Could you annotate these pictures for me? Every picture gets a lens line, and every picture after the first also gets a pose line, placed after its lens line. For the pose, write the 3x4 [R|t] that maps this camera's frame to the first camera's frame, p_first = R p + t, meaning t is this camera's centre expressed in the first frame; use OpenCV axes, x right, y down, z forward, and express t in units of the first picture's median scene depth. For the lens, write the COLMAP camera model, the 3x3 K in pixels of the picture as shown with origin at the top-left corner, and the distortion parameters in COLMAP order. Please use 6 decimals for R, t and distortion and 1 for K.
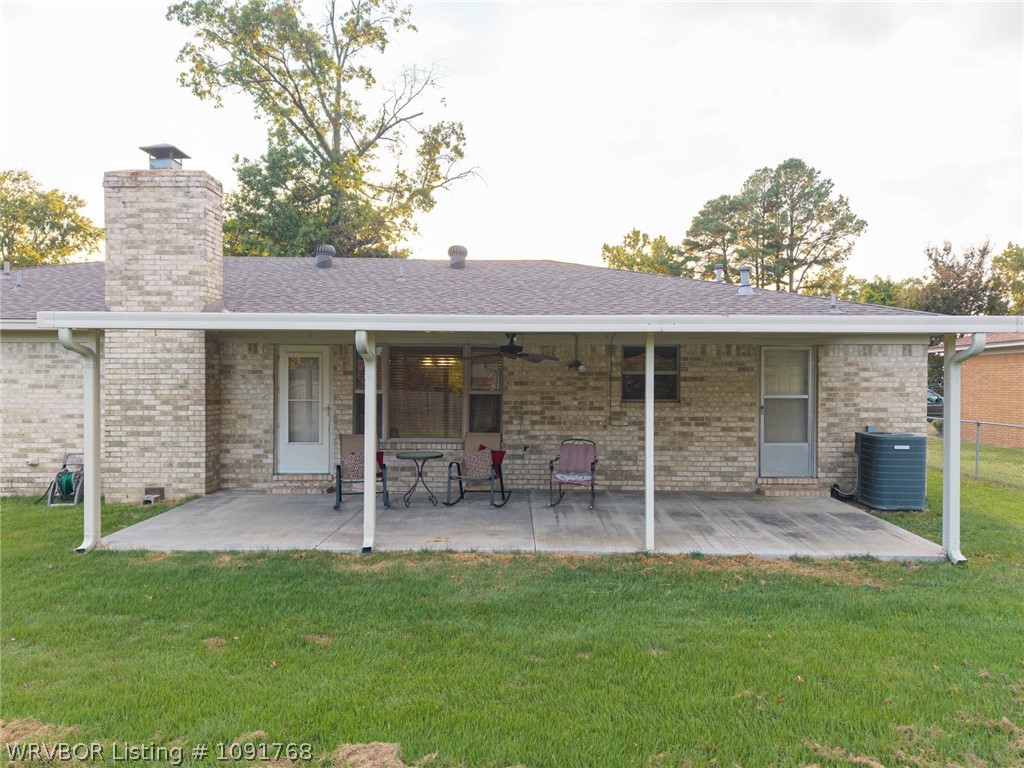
lens RADIAL K [[695.1, 0, 500.5], [0, 695.1, 382.6], [0, 0, 1]] dist [0.031023, -0.032921]
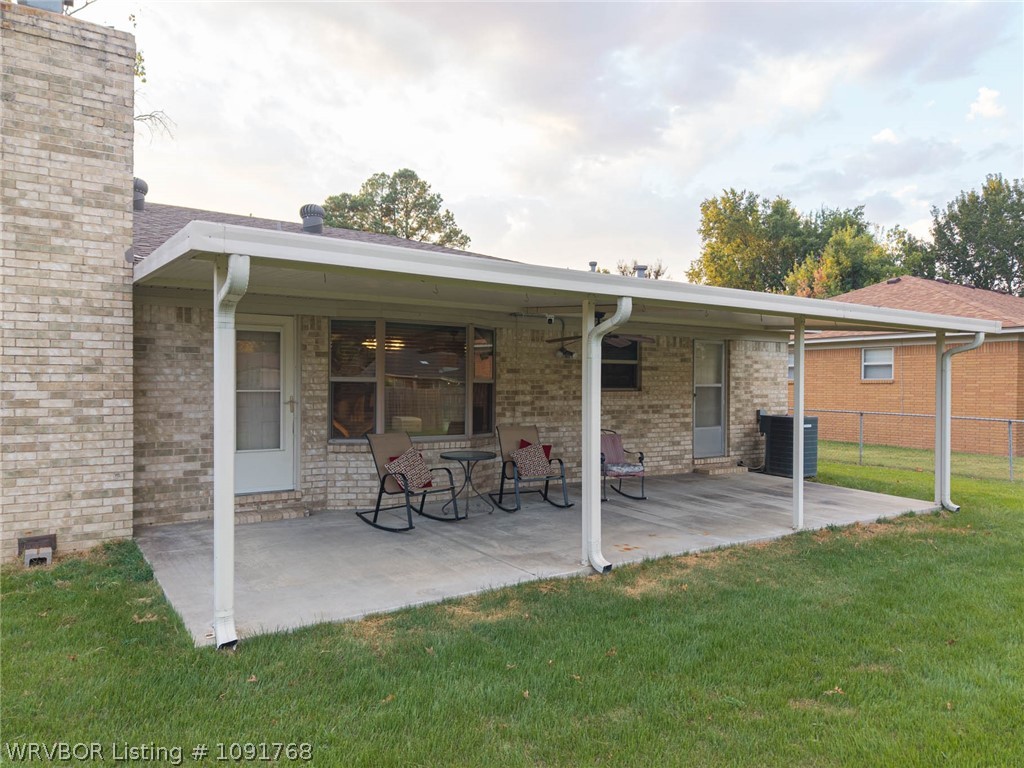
lens RADIAL K [[701.1, 0, 512.0], [0, 701.1, 384.0], [0, 0, 1]] dist [0.008605, -0.002399]
pose [[0.818055, 0.000734, 0.575140, -0.495744], [-0.003175, 0.999990, 0.003238, 0.015367], [-0.575132, -0.004475, 0.818049, 0.261666]]
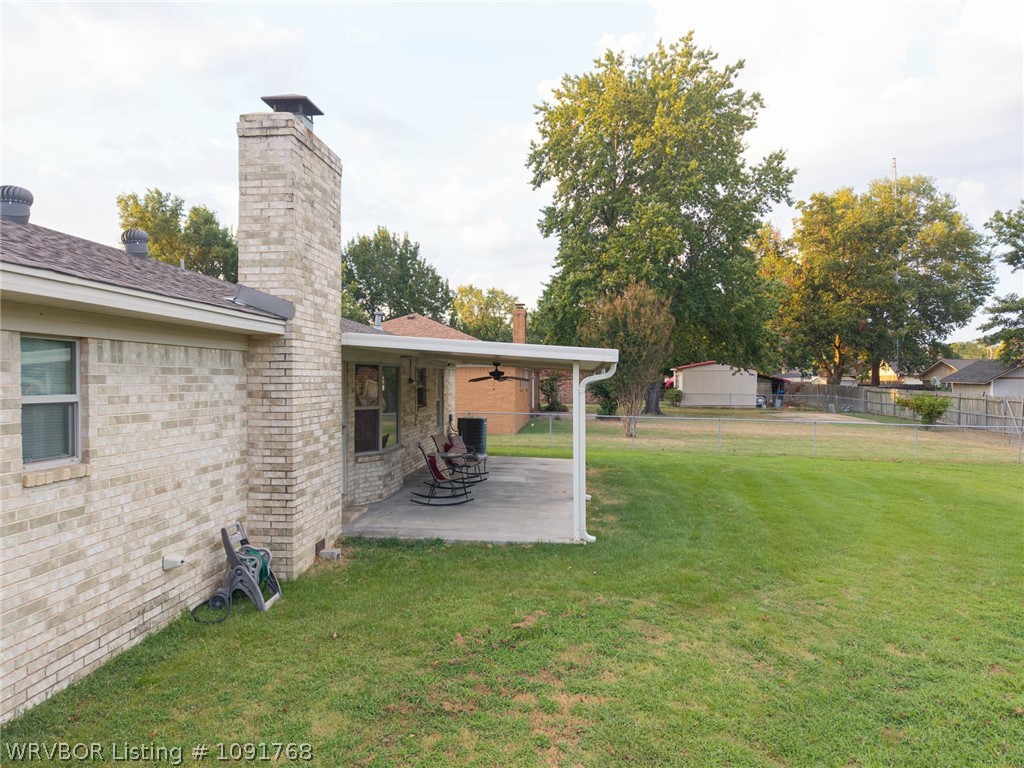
lens RADIAL K [[691.8, 0, 524.1], [0, 691.8, 385.5], [0, 0, 1]] dist [0.001056, 0.002050]
pose [[0.046083, -0.010706, 0.998880, -1.226817], [0.000575, 0.999943, 0.010691, -0.031860], [-0.998937, 0.000082, 0.046087, 0.715596]]
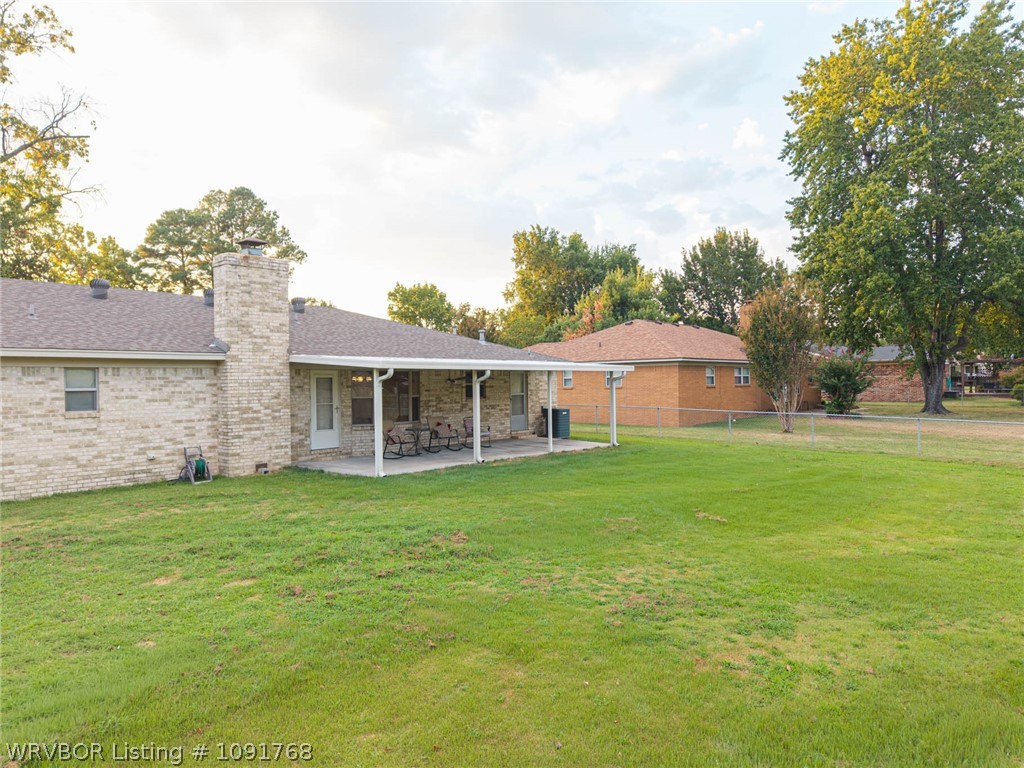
lens RADIAL K [[701.1, 0, 512.0], [0, 701.1, 384.0], [0, 0, 1]] dist [0.008605, -0.002399]
pose [[0.646131, -0.014242, 0.763093, -1.277945], [0.016430, 0.999854, 0.004749, -0.022045], [-0.763049, 0.009469, 0.646271, -0.405563]]
